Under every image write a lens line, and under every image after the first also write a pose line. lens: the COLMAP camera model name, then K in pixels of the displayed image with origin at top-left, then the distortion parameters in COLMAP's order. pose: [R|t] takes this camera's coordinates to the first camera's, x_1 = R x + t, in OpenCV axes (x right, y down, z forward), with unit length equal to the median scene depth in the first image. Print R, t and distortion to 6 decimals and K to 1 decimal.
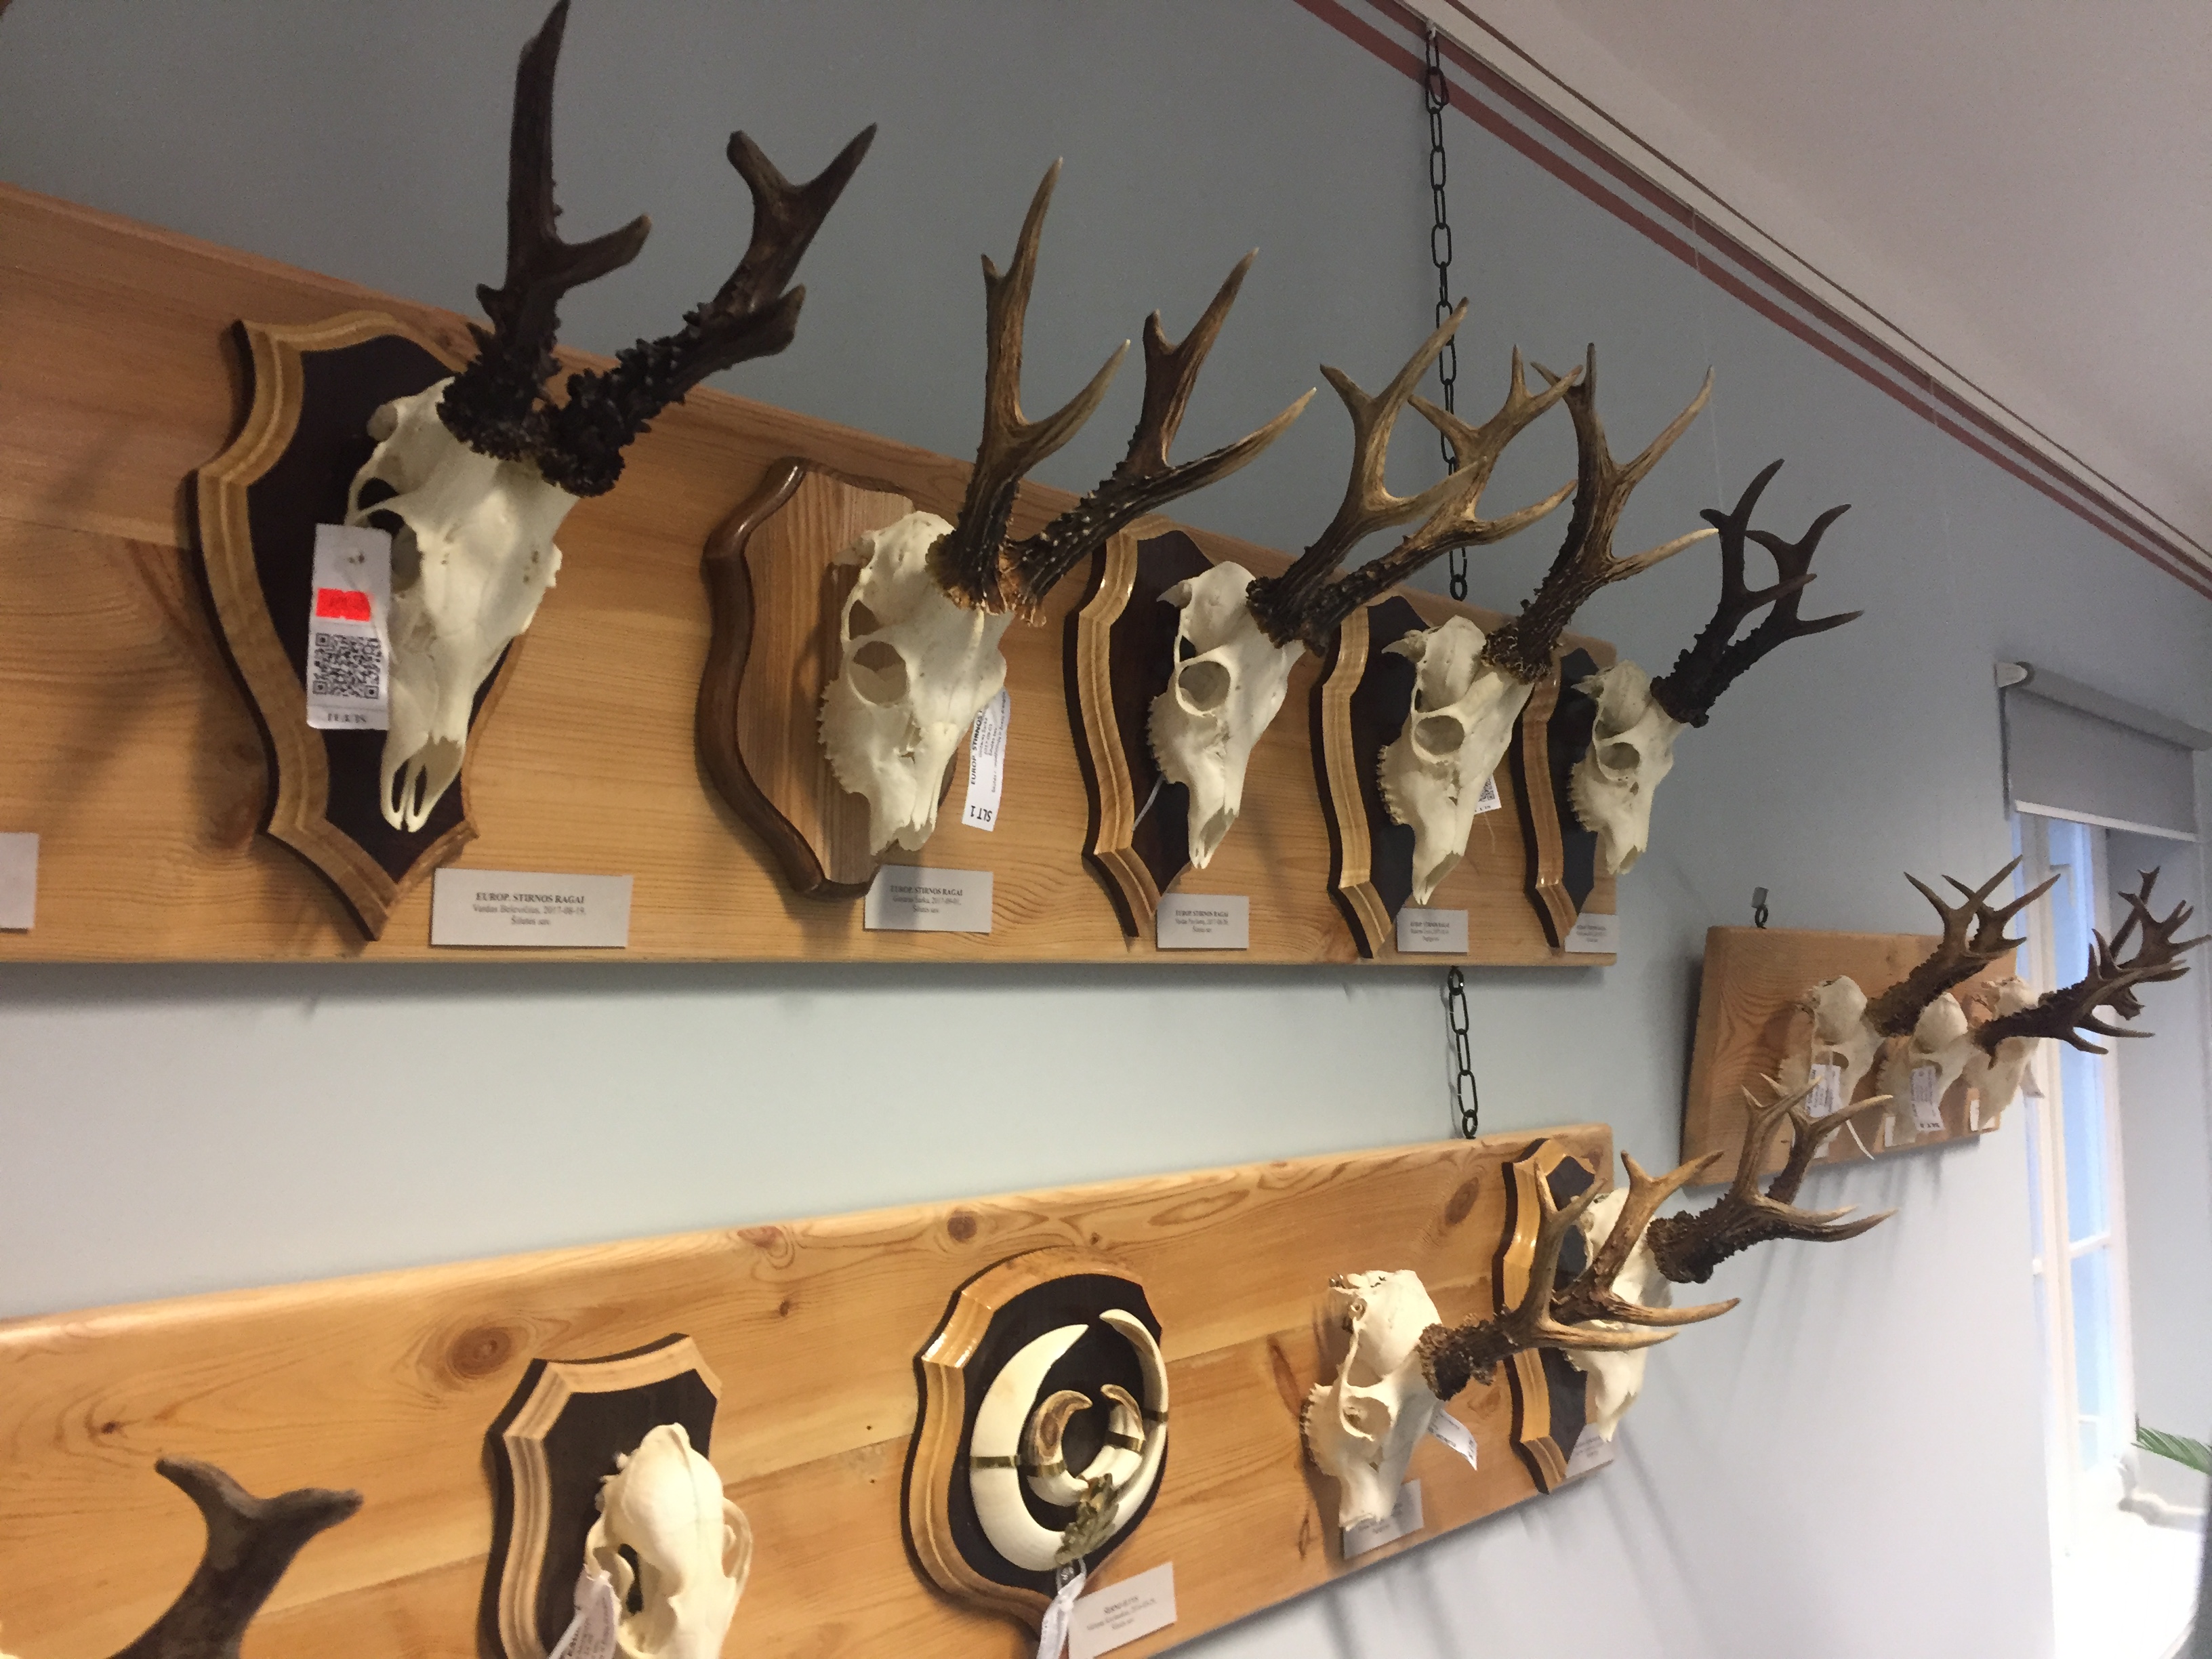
lens RADIAL K [[1889.5, 0, 1114.6], [0, 1889.5, 820.3], [0, 0, 1]] dist [0.069975, -0.101644]
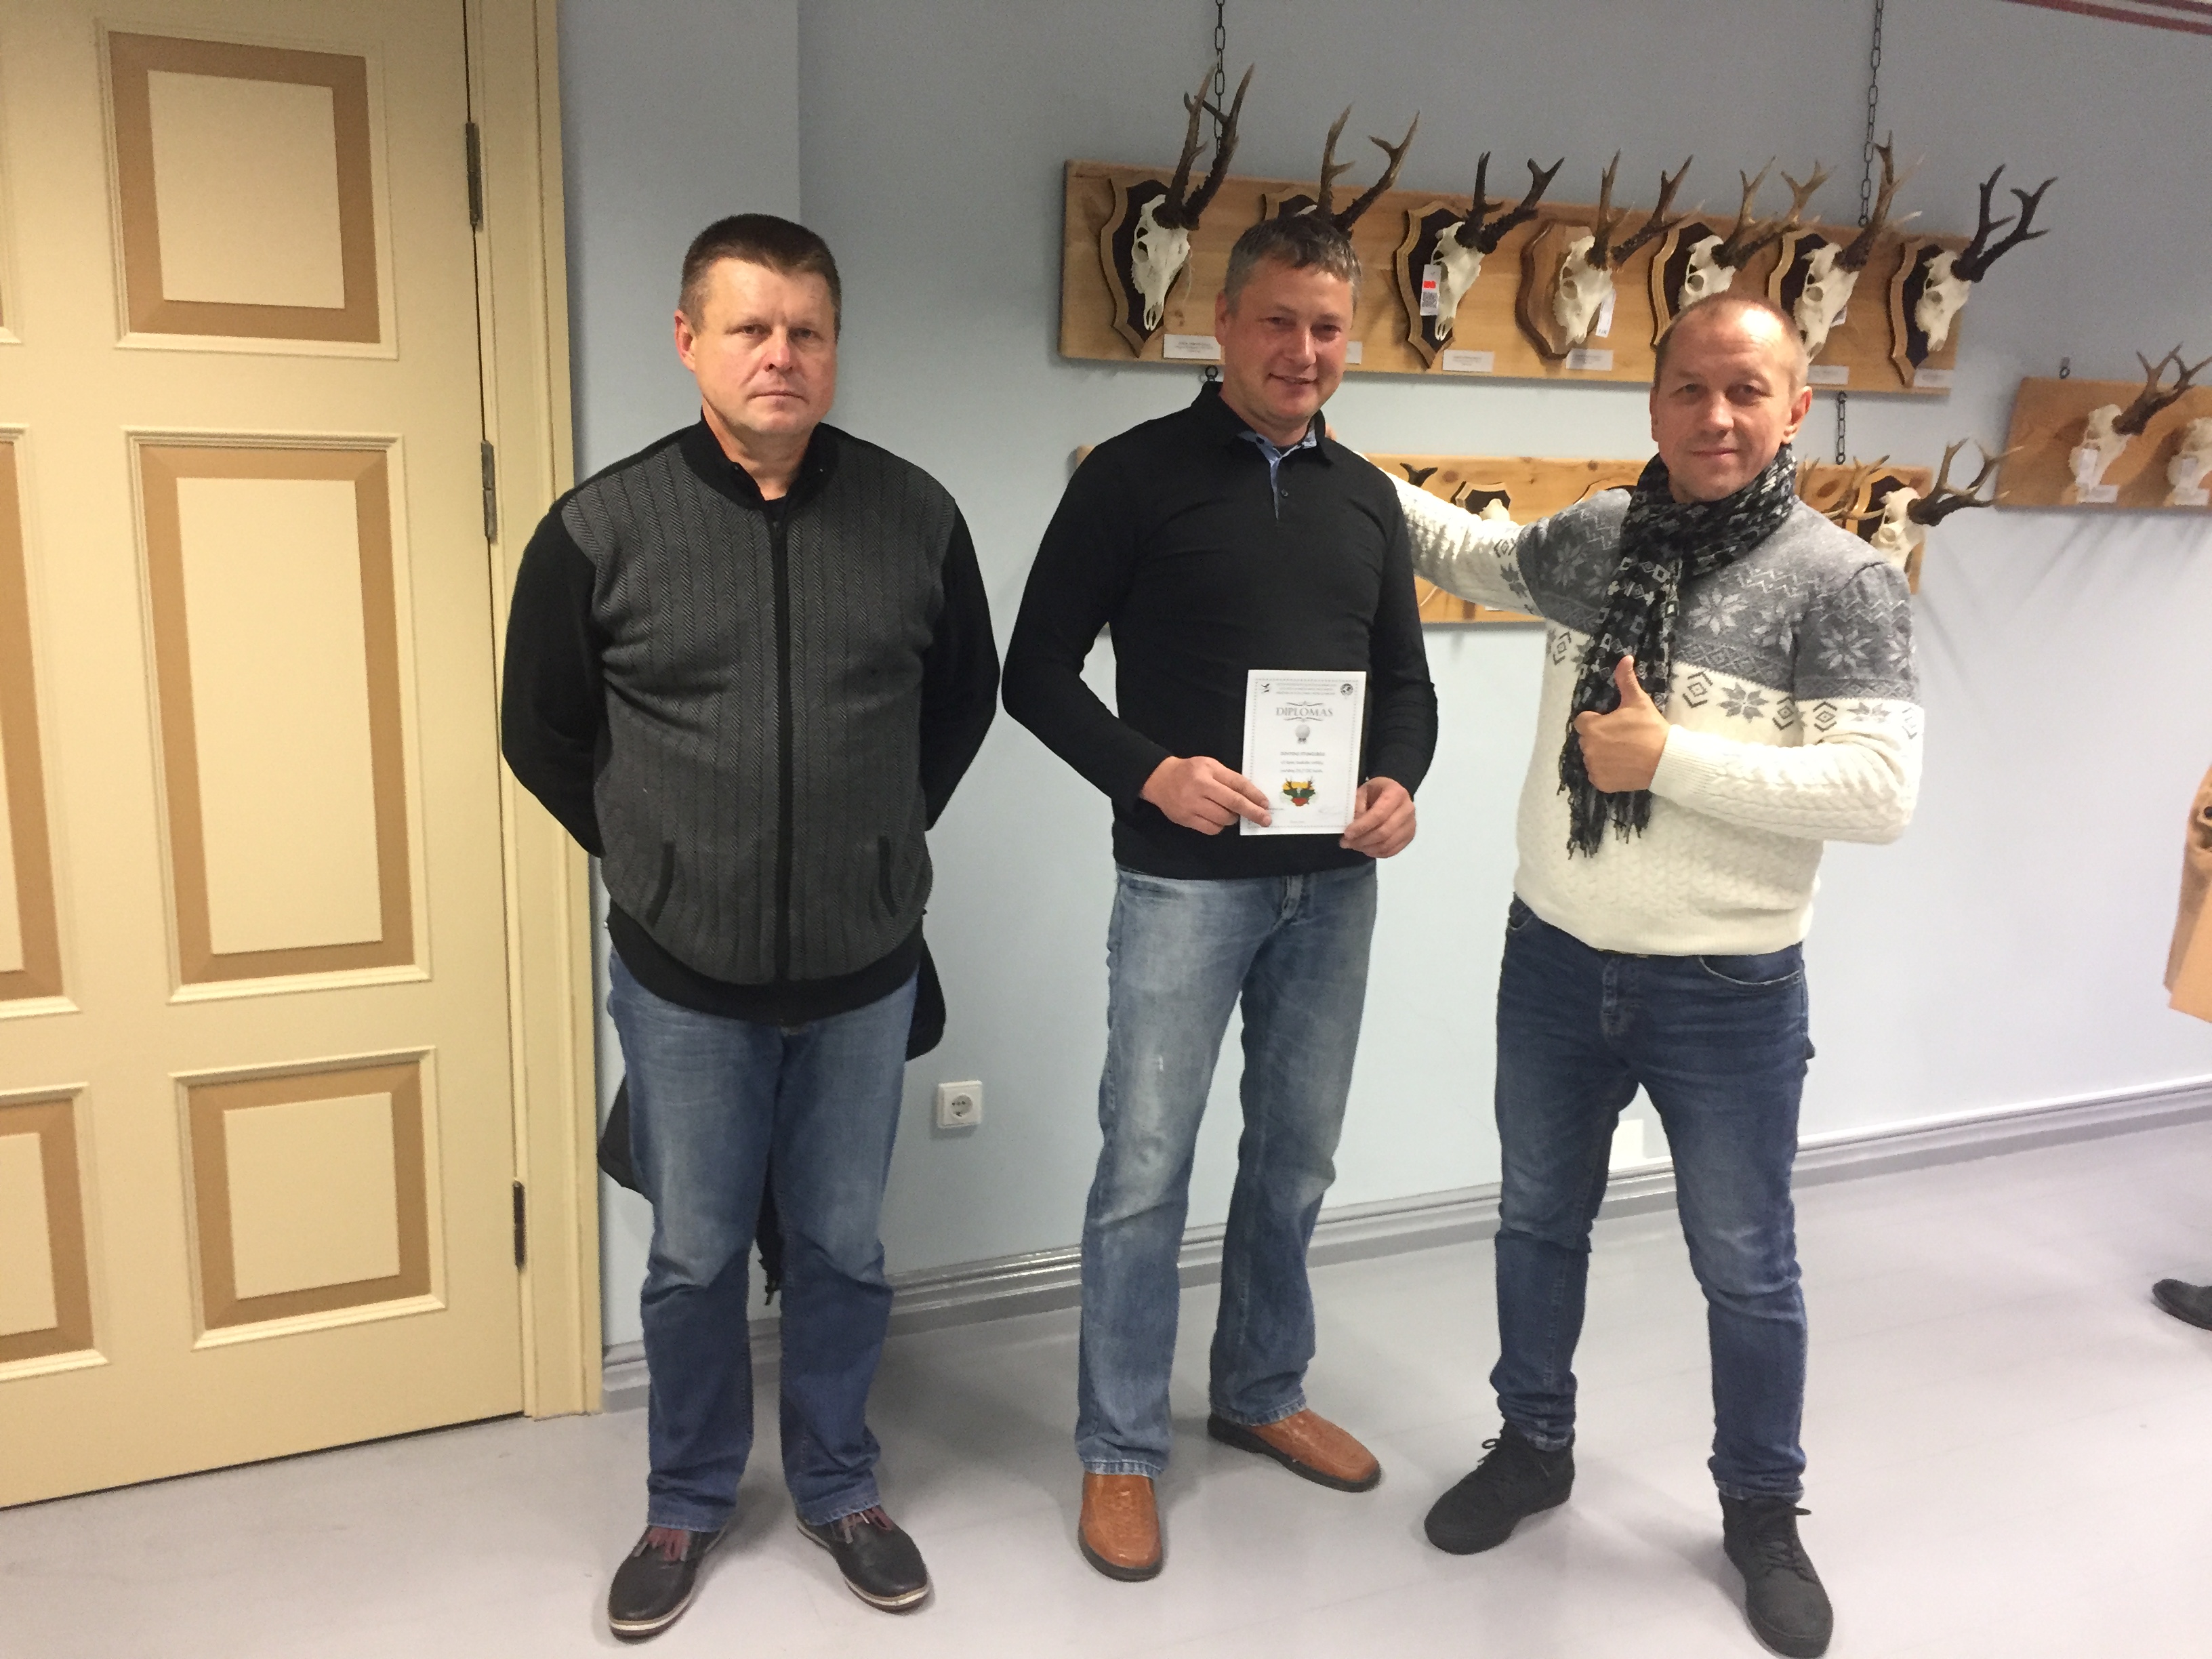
lens RADIAL K [[1889.5, 0, 1114.6], [0, 1889.5, 820.3], [0, 0, 1]] dist [0.069975, -0.101644]
pose [[0.900054, 0.111408, -0.421296, 0.638103], [0.006414, 0.963277, 0.268431, -0.077460], [0.435731, -0.244305, 0.866287, -2.369897]]
